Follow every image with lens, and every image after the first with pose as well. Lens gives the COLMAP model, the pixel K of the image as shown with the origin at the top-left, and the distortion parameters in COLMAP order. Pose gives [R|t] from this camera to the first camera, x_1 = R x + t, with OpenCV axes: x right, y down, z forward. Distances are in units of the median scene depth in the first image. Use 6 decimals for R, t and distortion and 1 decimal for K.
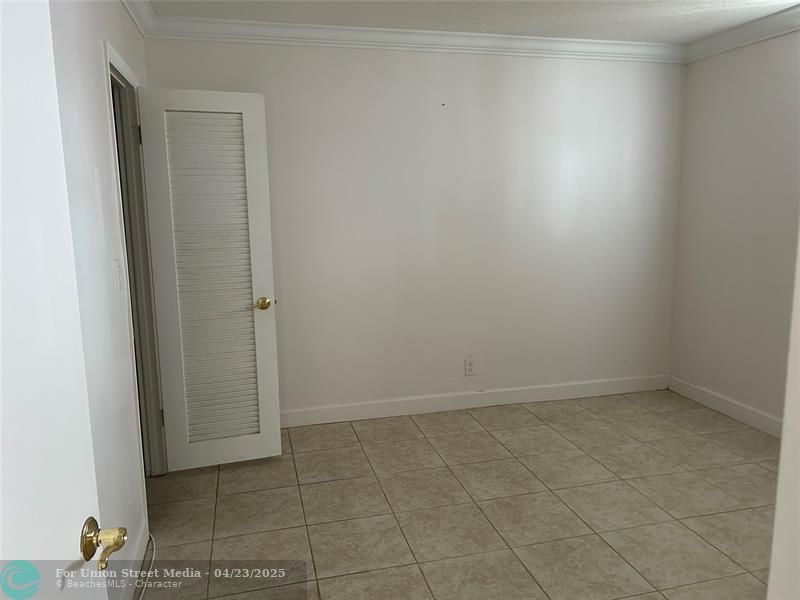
lens RADIAL K [[603.2, 0, 398.5], [0, 603.2, 284.5], [0, 0, 1]] dist [0.069111, -0.074306]
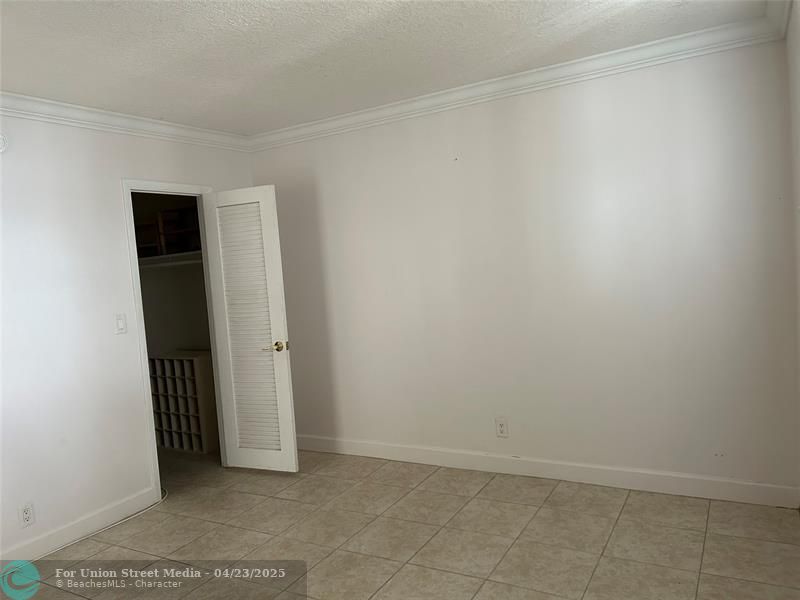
lens RADIAL K [[603.2, 0, 398.5], [0, 603.2, 284.5], [0, 0, 1]] dist [0.069111, -0.074306]
pose [[0.708679, -0.012285, -0.705424, 0.801579], [-0.026348, 0.998690, -0.043861, -0.046603], [0.705039, 0.049670, 0.707427, 0.260220]]
